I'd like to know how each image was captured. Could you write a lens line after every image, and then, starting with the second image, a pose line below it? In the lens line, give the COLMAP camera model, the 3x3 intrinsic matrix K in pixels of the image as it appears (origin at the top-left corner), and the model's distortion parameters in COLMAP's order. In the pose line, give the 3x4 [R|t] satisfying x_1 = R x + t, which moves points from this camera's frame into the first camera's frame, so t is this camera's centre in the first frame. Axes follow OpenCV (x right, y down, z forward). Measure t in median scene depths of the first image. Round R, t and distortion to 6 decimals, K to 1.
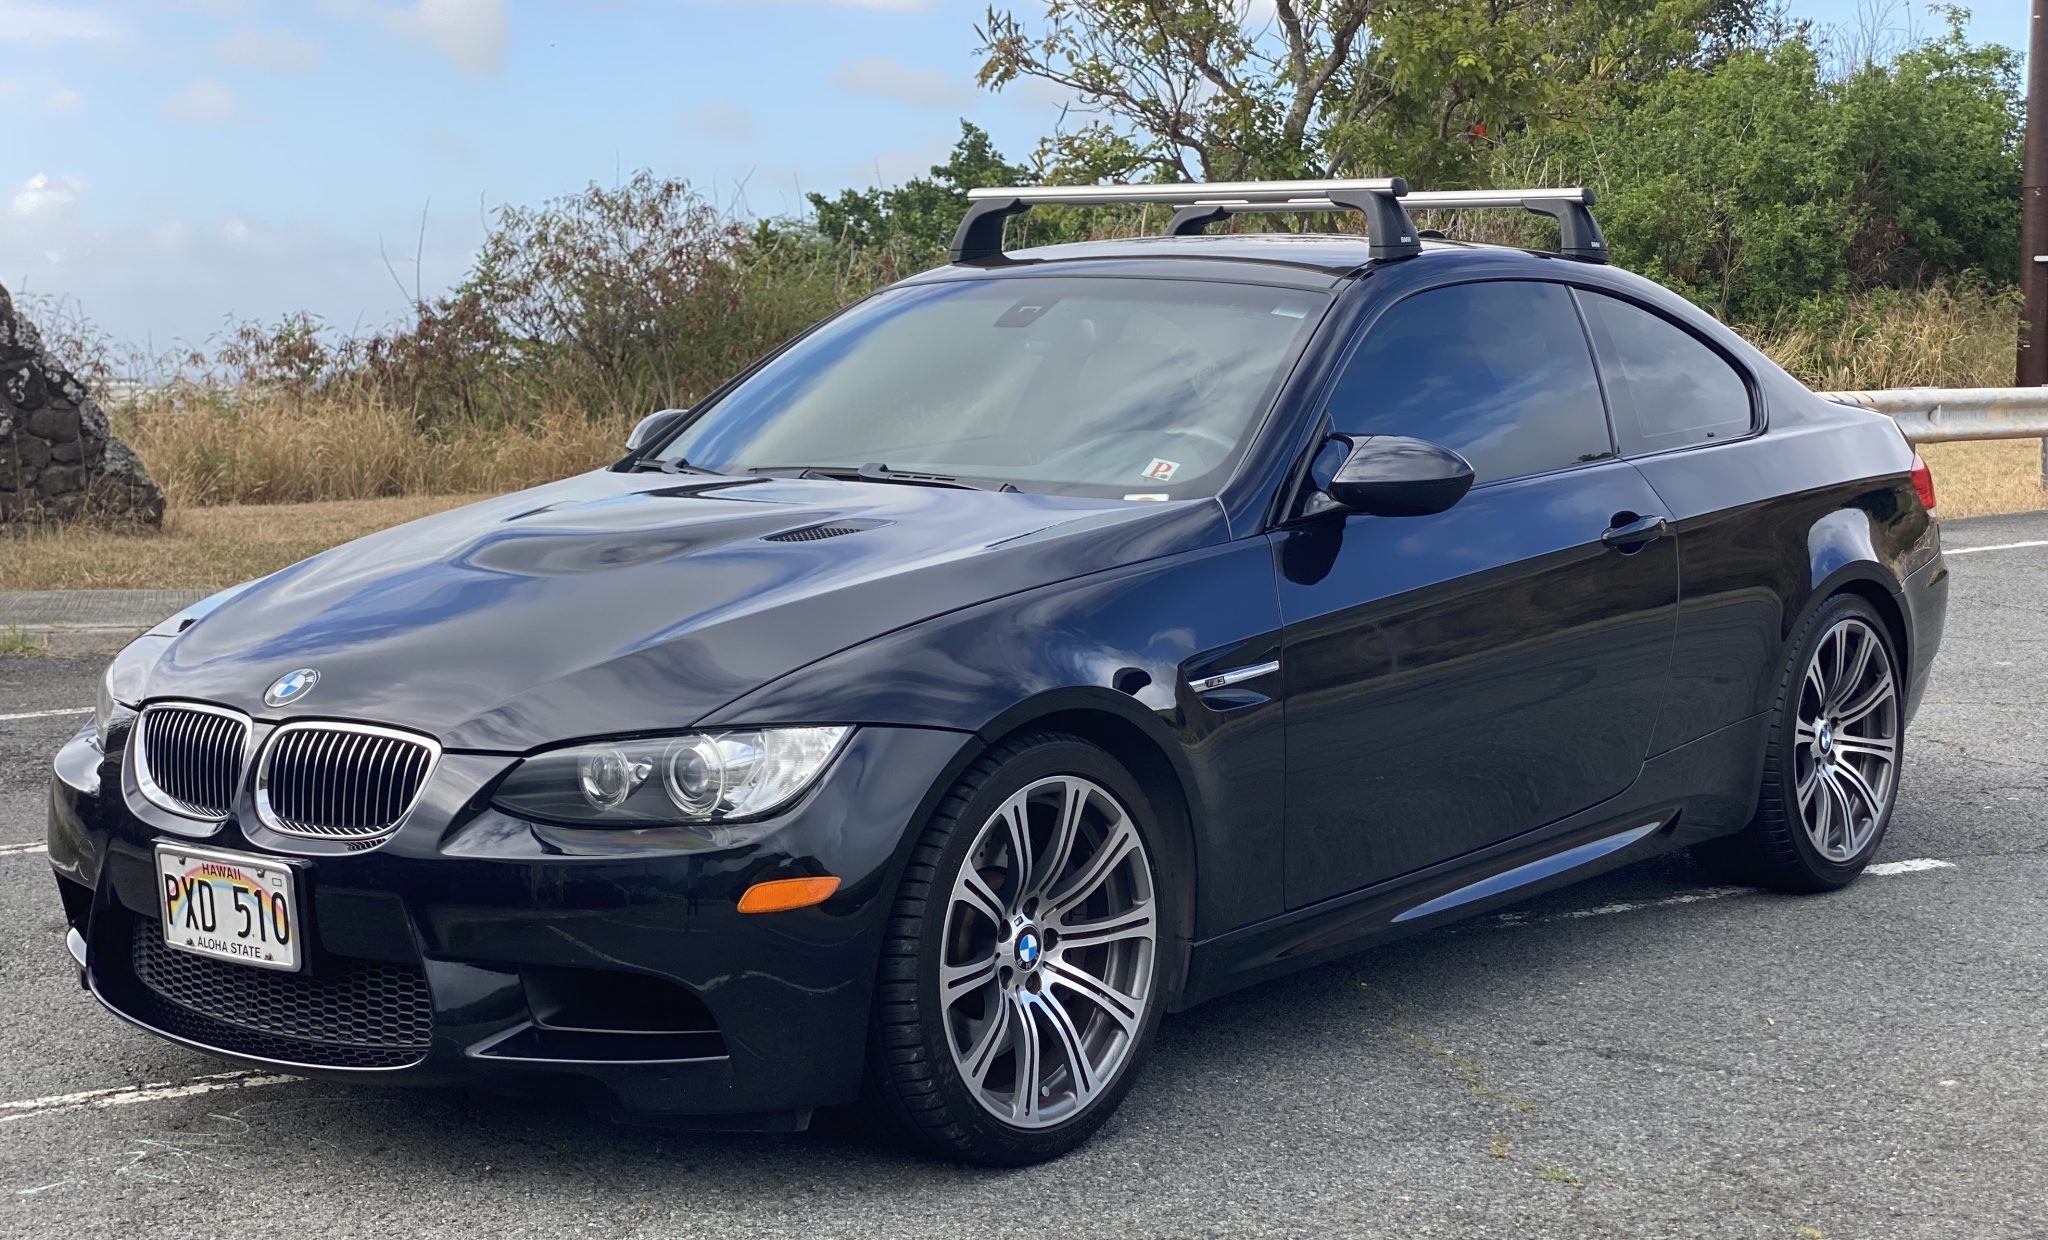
lens RADIAL K [[2936.1, 0, 1024.0], [0, 2936.1, 620.0], [0, 0, 1]] dist [0.136611, -0.212605]
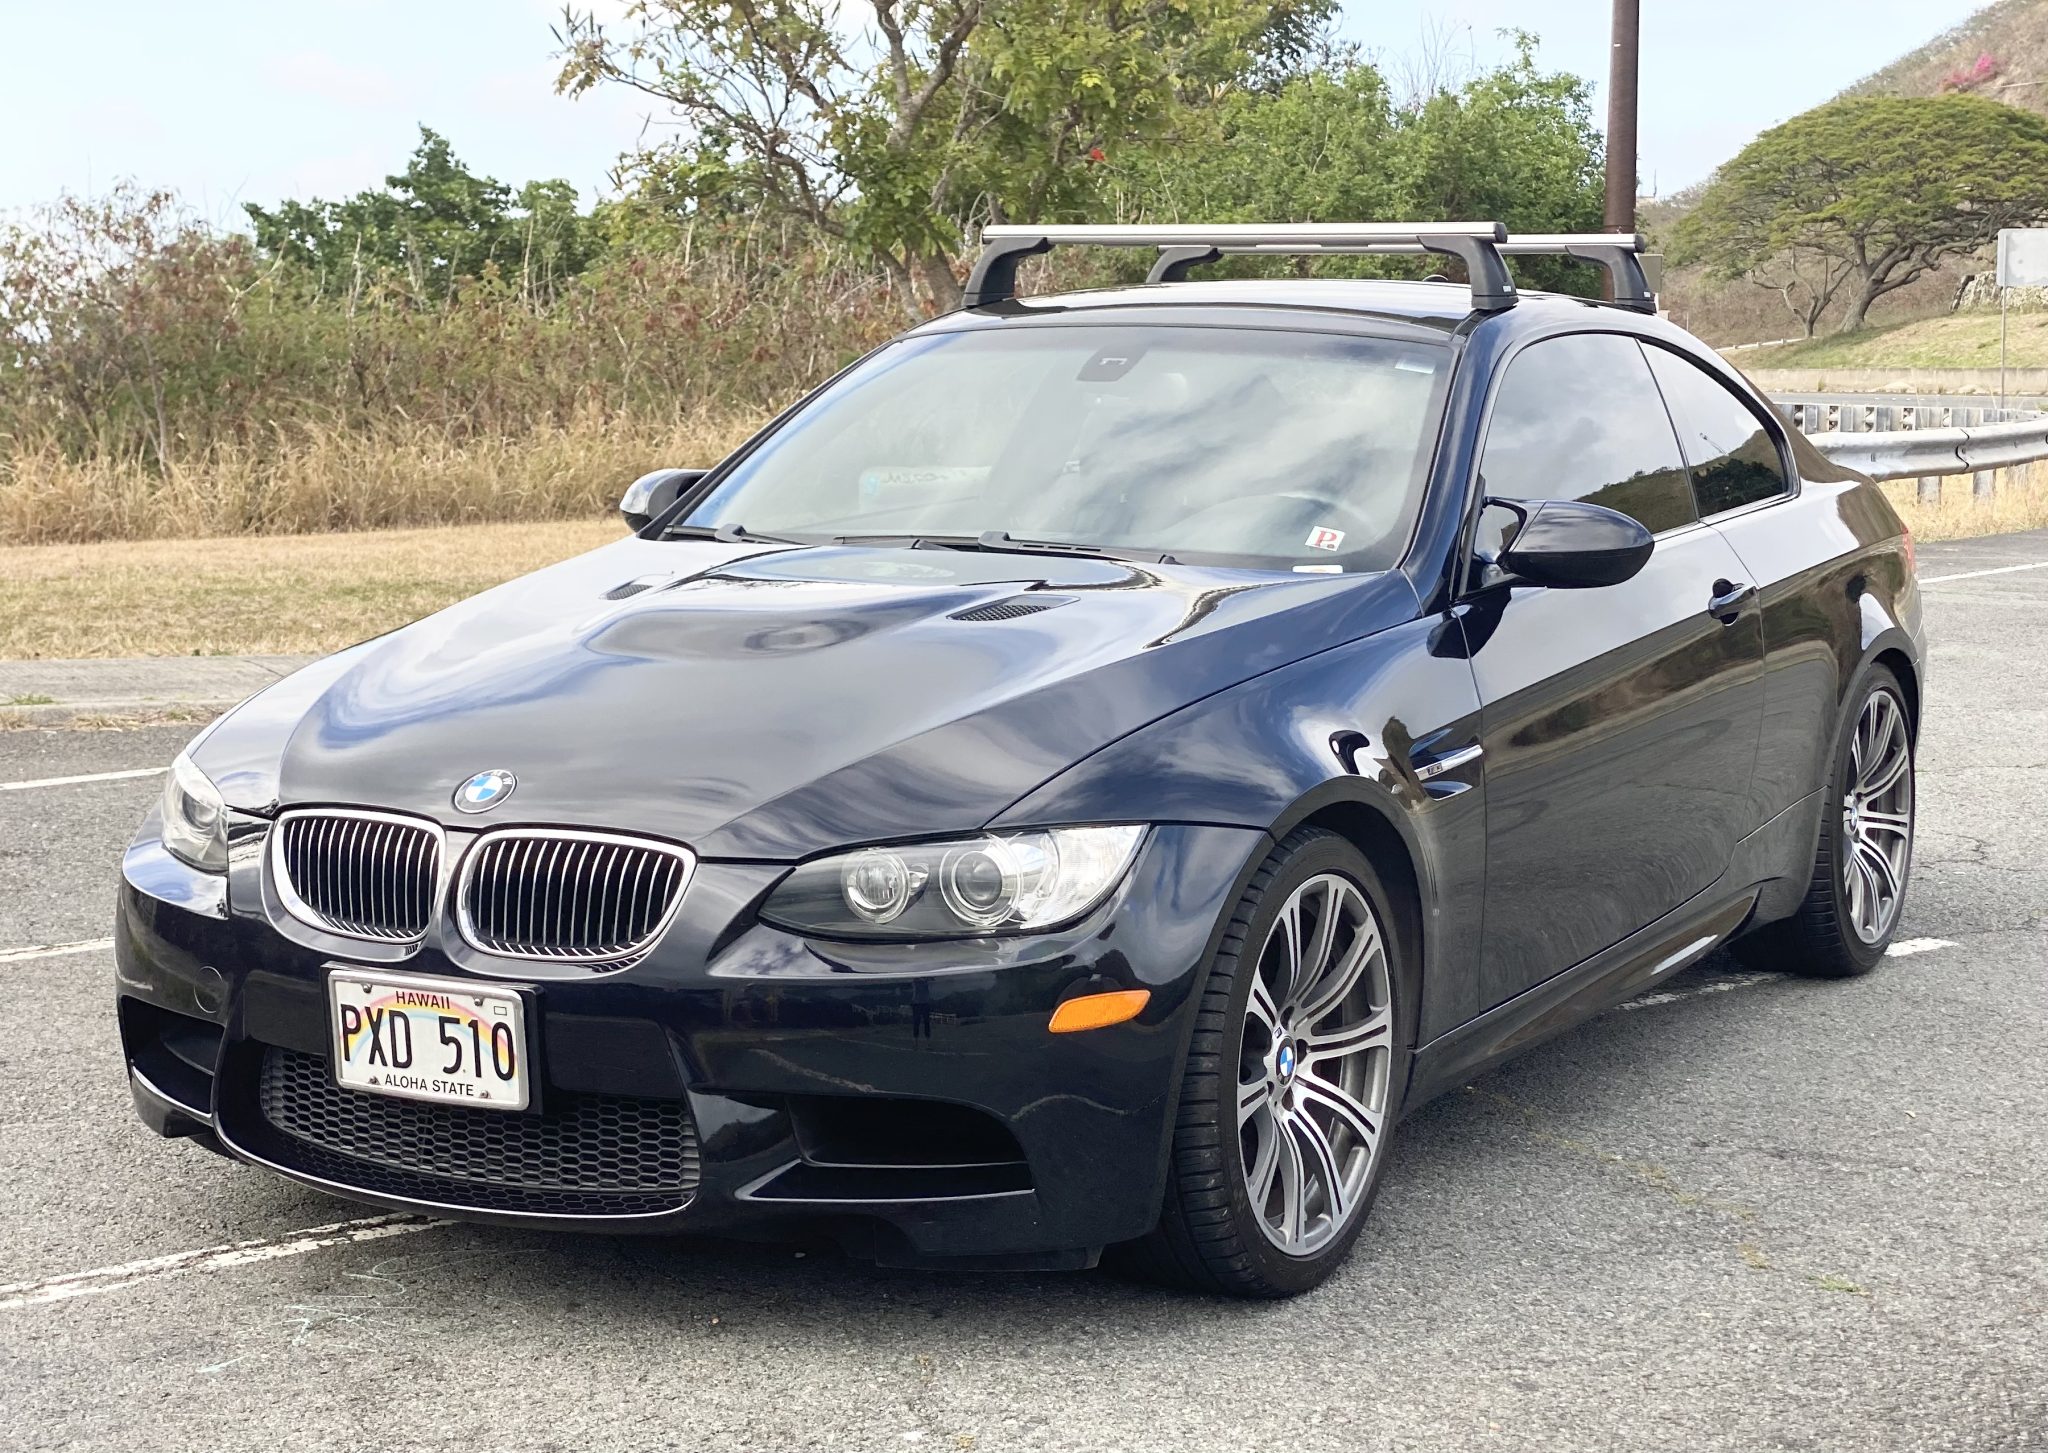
lens RADIAL K [[3216.0, 0, 1025.8], [0, 3216.0, 751.3], [0, 0, 1]] dist [0.141523, -0.060748]
pose [[0.985623, -0.012811, 0.168473, -0.239508], [0.009281, 0.999721, 0.021722, -0.008109], [-0.168704, -0.019846, 0.985467, 0.018867]]
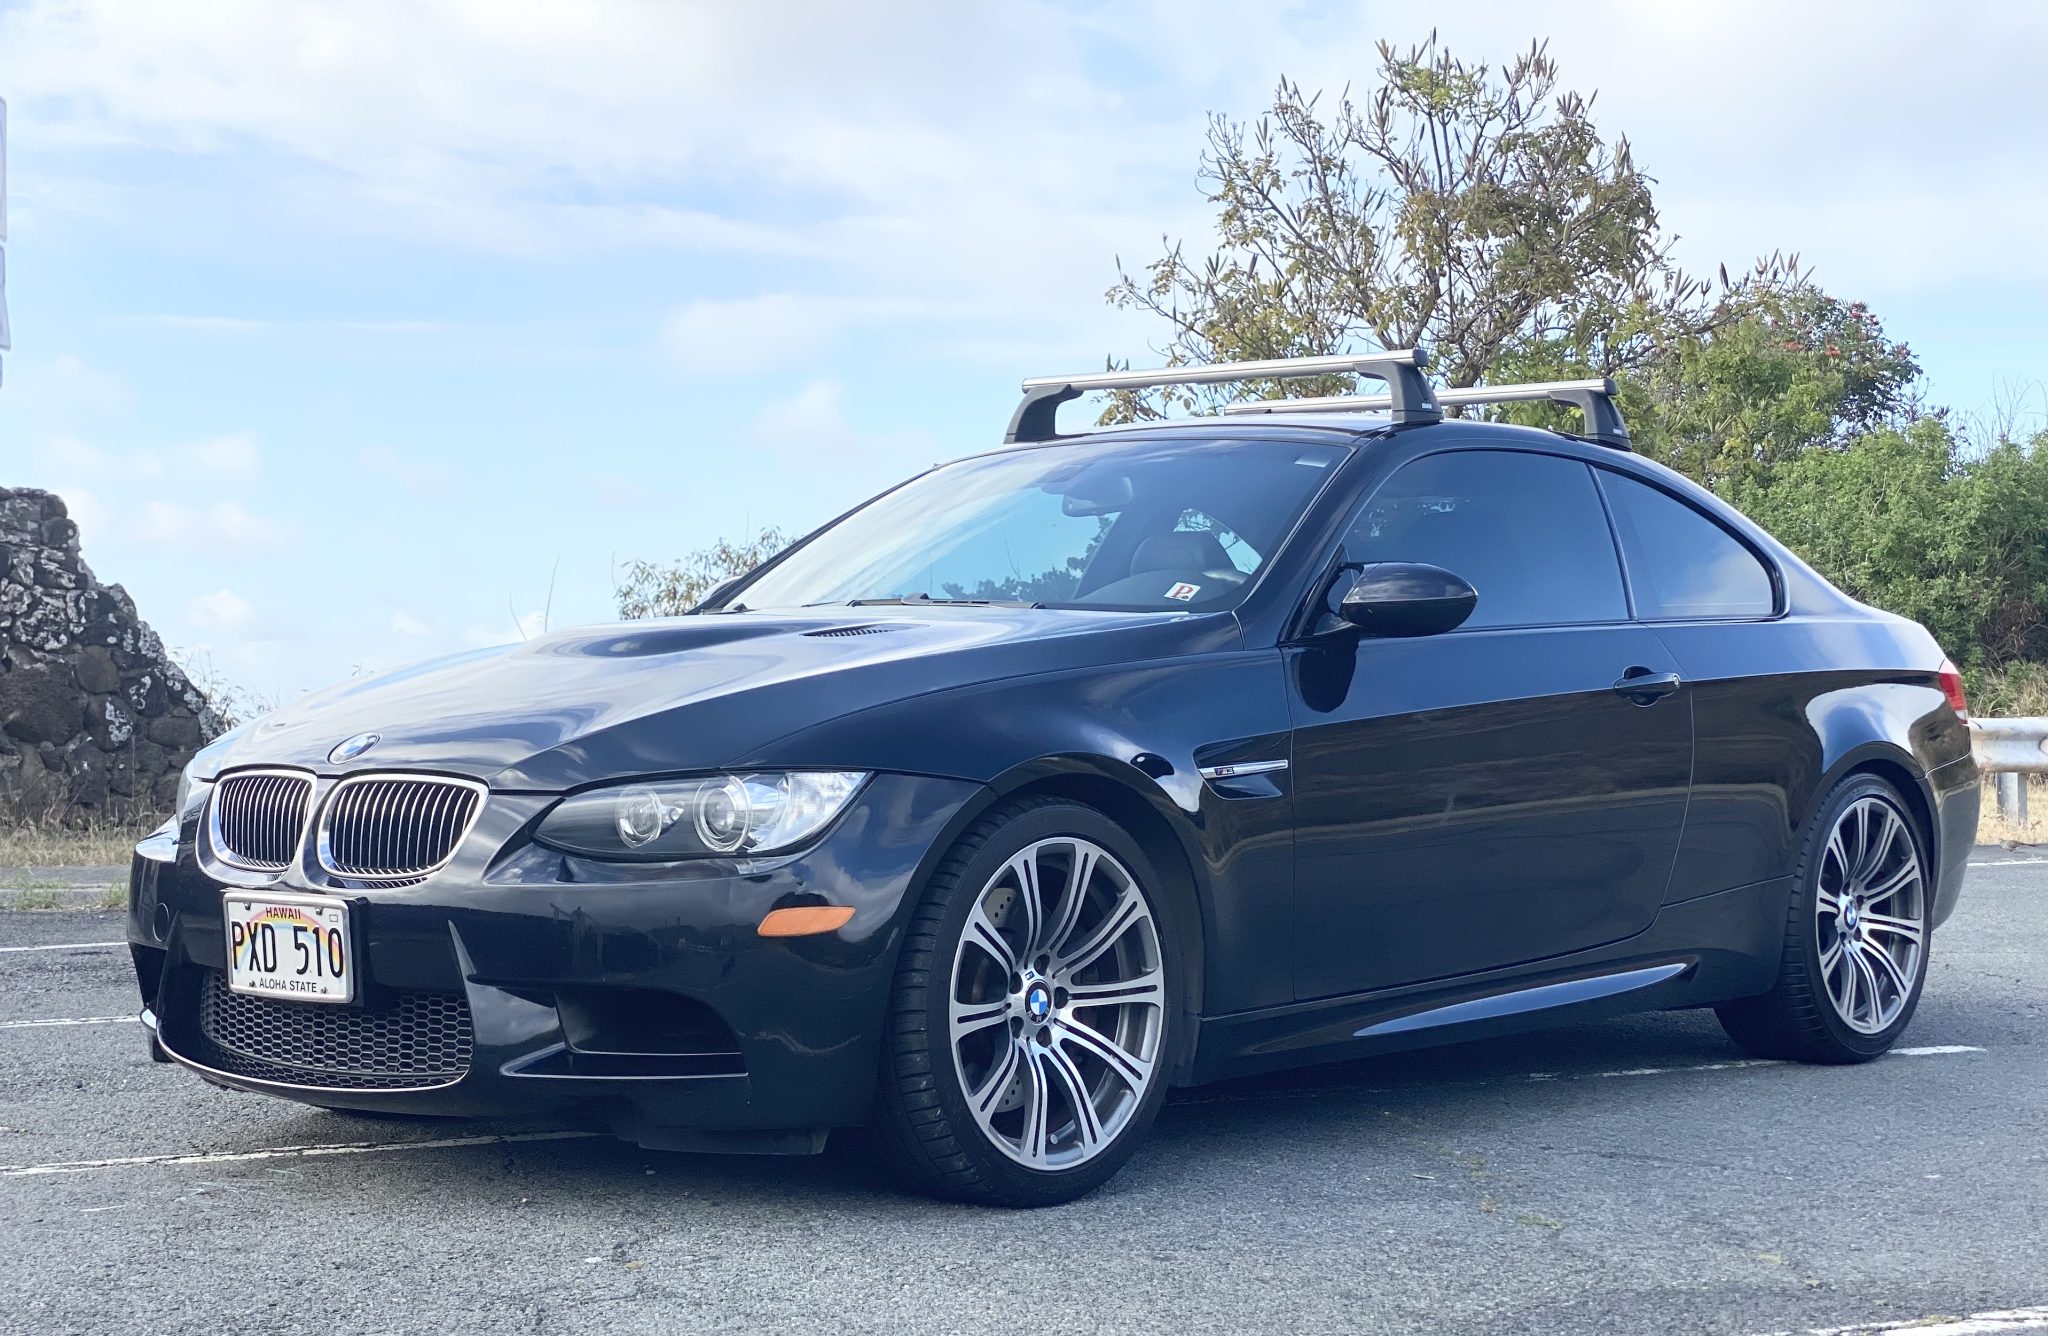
lens RADIAL K [[2998.7, 0, 1093.9], [0, 2998.7, 720.4], [0, 0, 1]] dist [0.117272, -0.095337]
pose [[0.999705, 0.007751, -0.022998, 0.043812], [-0.010022, 0.994901, -0.100360, 0.114799], [0.022103, 0.100561, 0.994685, -0.082073]]
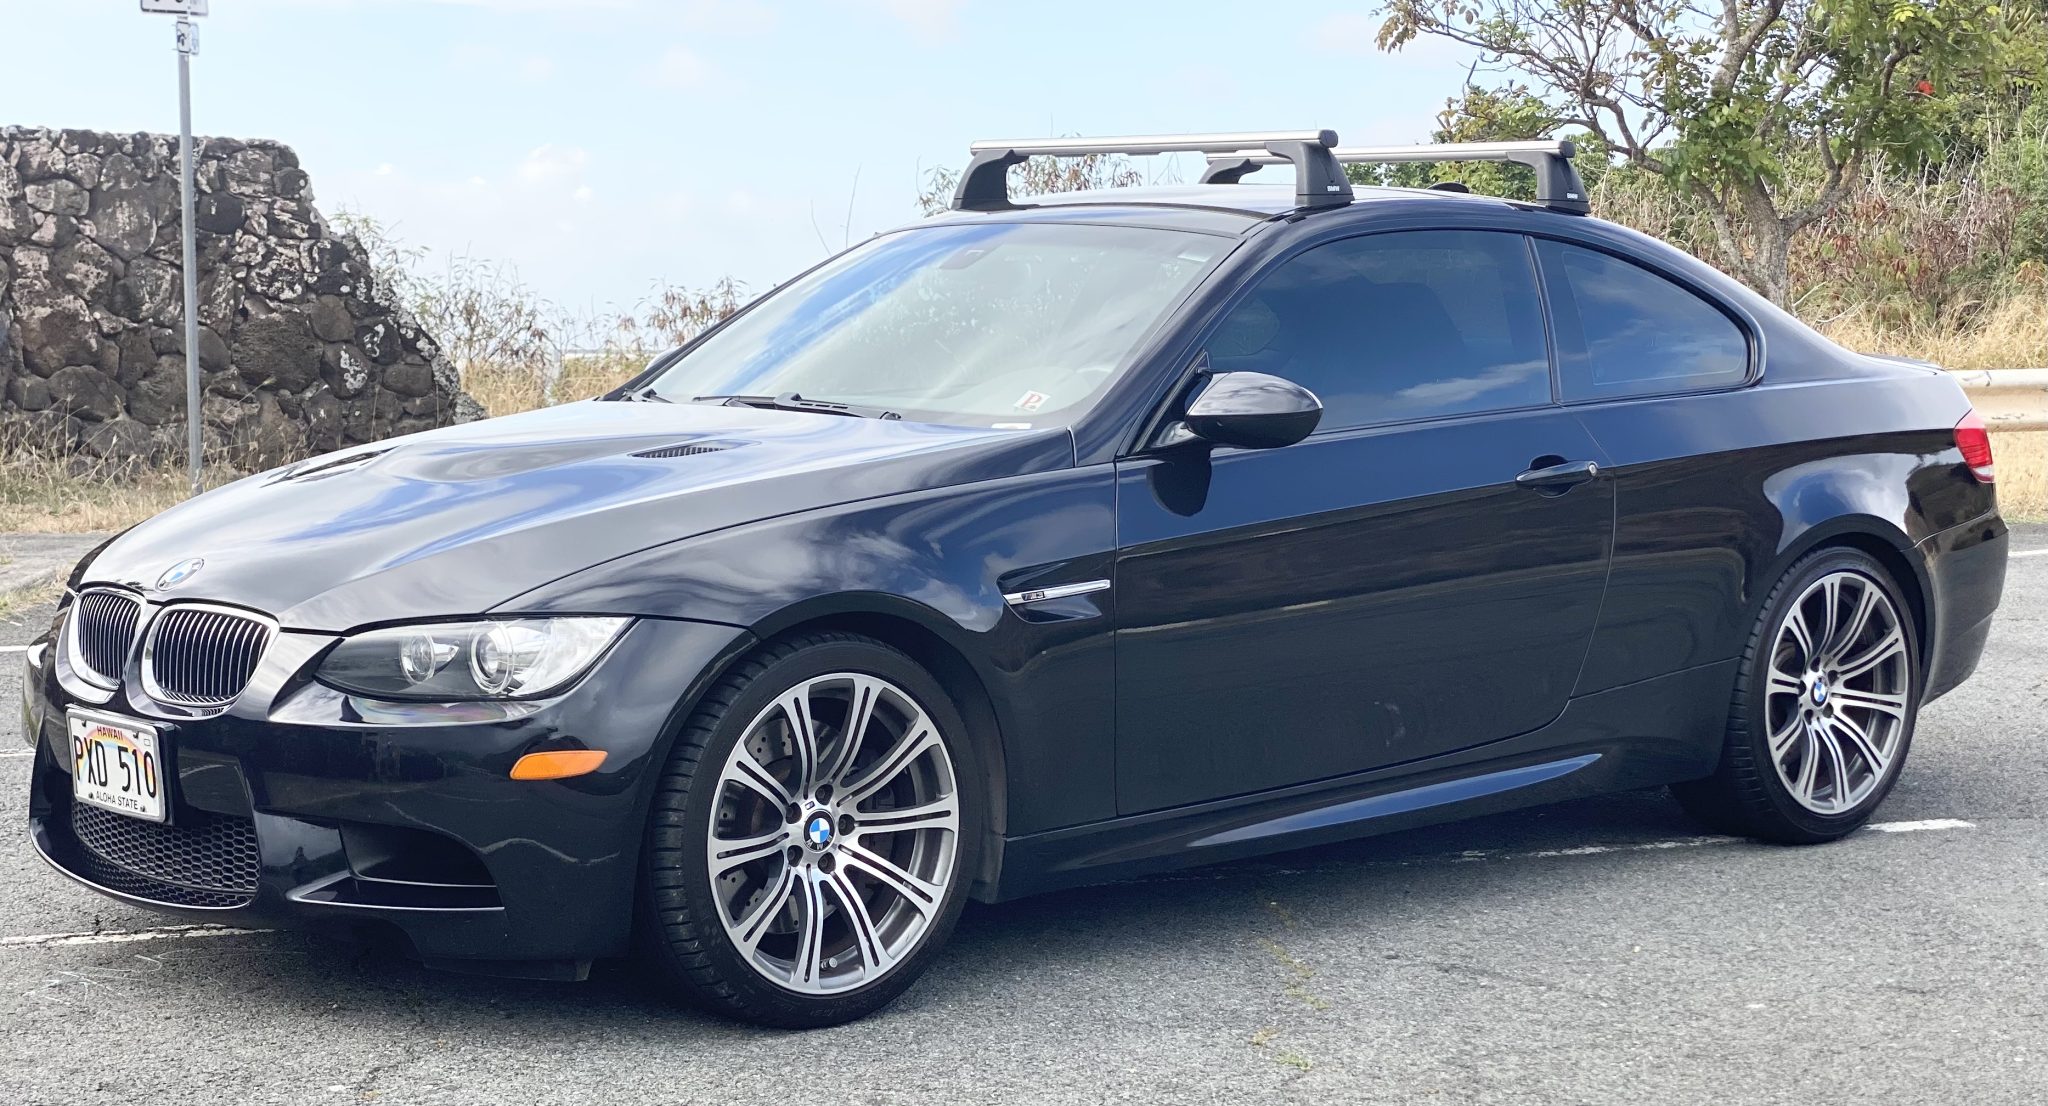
lens RADIAL K [[3089.9, 0, 1035.6], [0, 3089.9, 614.2], [0, 0, 1]] dist [0.112334, 0.043083]
pose [[0.986064, 0.026190, -0.164293, 0.257261], [-0.025953, 0.999657, 0.003587, 0.024330], [0.164331, 0.000727, 0.986405, -0.113630]]
